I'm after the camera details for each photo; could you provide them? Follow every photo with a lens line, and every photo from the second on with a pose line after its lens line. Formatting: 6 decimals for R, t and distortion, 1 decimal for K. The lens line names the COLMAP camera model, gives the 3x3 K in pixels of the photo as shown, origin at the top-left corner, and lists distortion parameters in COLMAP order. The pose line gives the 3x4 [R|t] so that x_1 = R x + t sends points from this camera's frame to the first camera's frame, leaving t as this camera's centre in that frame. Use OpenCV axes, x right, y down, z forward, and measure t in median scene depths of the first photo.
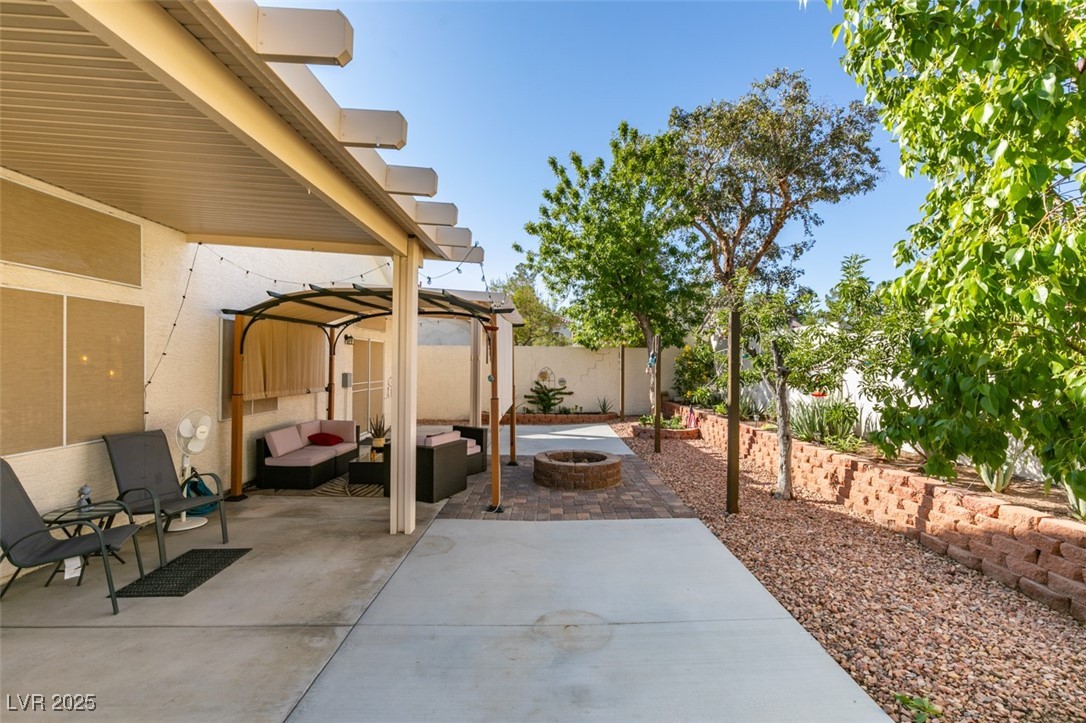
lens RADIAL K [[480.0, 0, 545.6], [0, 480.0, 361.4], [0, 0, 1]] dist [0.004931, 0.000386]
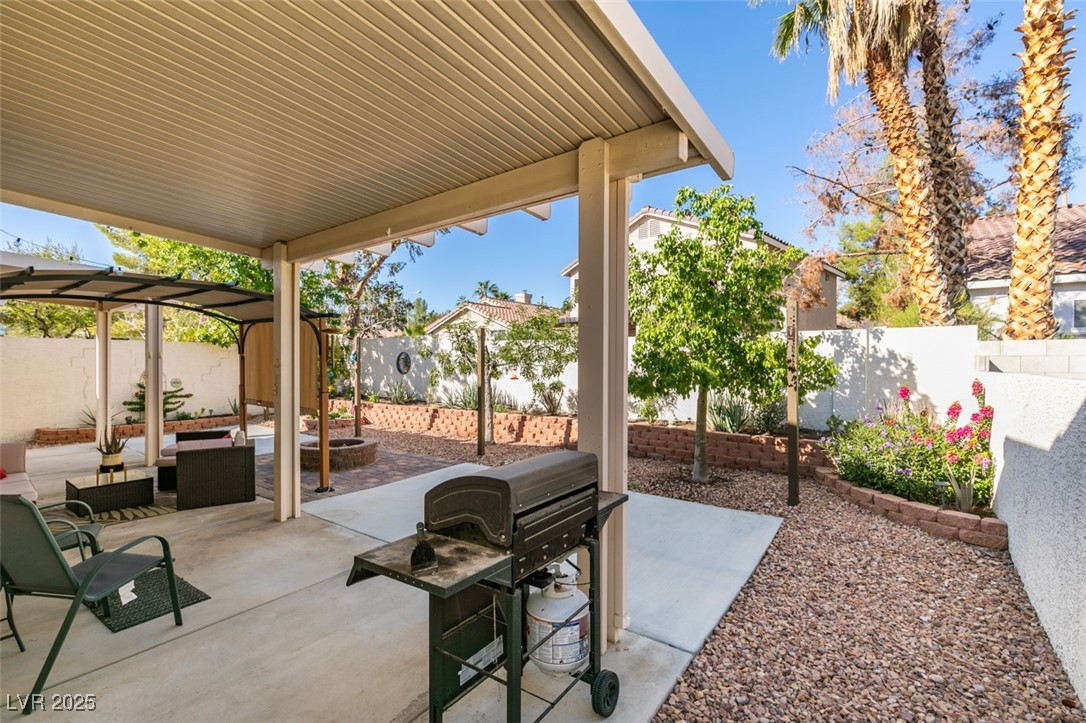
lens RADIAL K [[480.0, 0, 540.8], [0, 480.0, 362.3], [0, 0, 1]] dist [0.004931, 0.000386]
pose [[0.590315, -0.006779, 0.807144, -0.730464], [0.000714, 0.999969, 0.007876, -0.002080], [-0.807172, -0.004073, 0.590302, -0.081244]]
